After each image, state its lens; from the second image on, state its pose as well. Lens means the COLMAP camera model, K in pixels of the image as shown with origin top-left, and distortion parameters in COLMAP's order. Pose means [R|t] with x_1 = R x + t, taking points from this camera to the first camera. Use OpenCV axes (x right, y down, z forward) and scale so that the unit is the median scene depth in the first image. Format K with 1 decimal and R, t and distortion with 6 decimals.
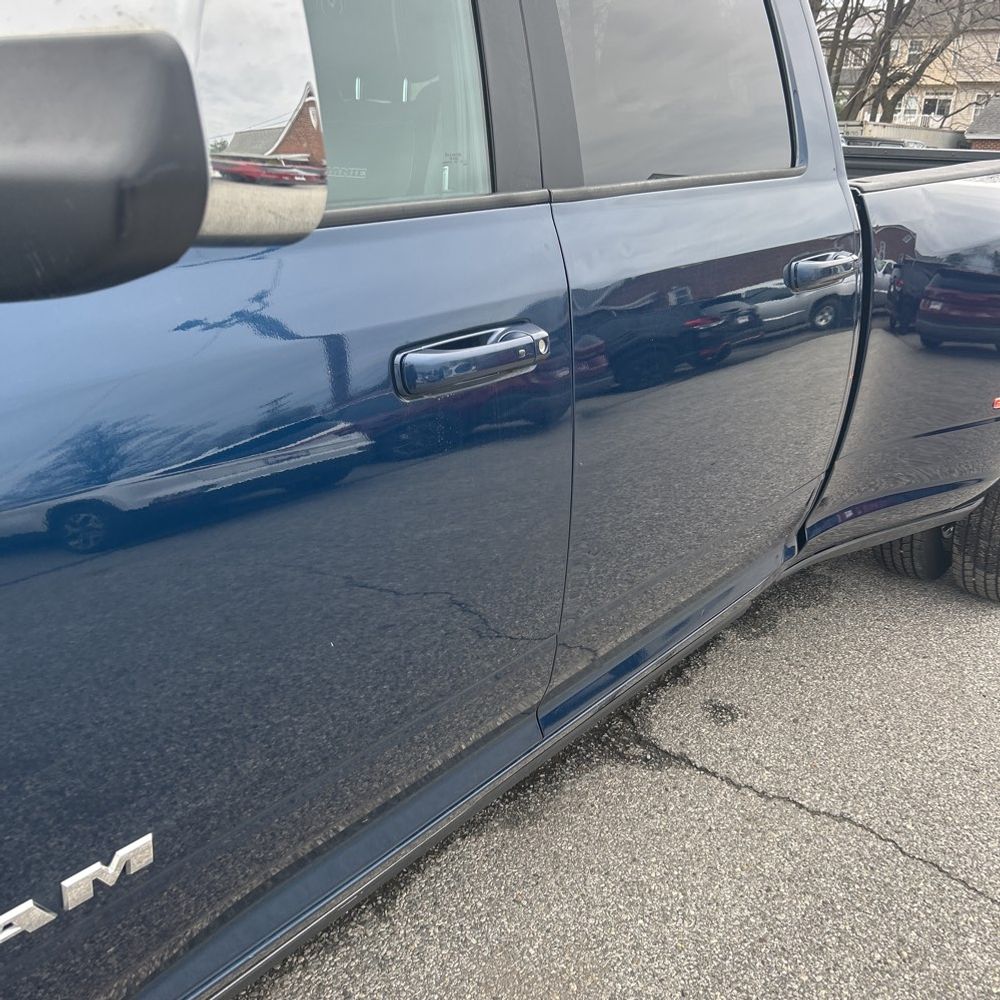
lens RADIAL K [[1013.4, 0, 492.5], [0, 1013.4, 501.4], [0, 0, 1]] dist [0.020508, 0.000000]
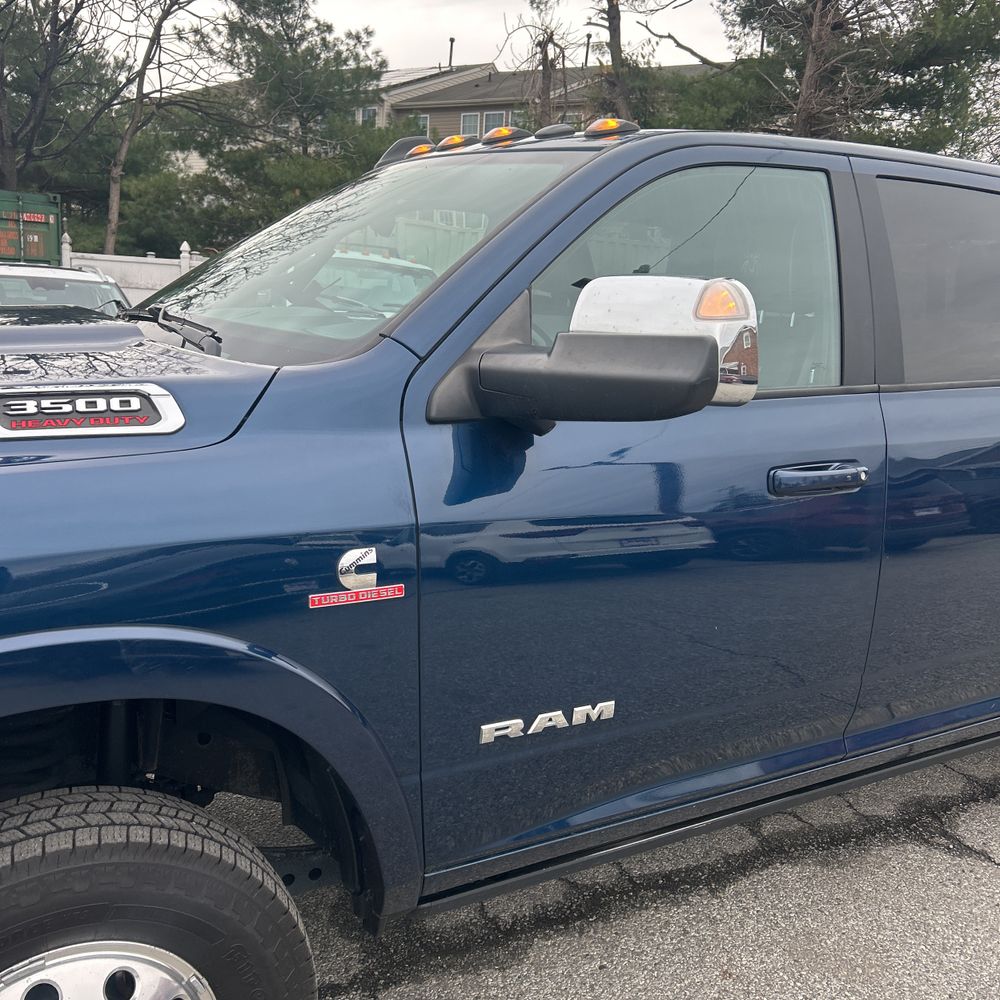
lens RADIAL K [[1013.4, 0, 494.8], [0, 1013.4, 474.8], [0, 0, 1]] dist [0.020508, 0.000000]
pose [[0.935638, 0.083936, -0.342836, 0.035269], [-0.146256, 0.976197, -0.160149, 0.124334], [0.321233, 0.199983, 0.925644, -0.457144]]
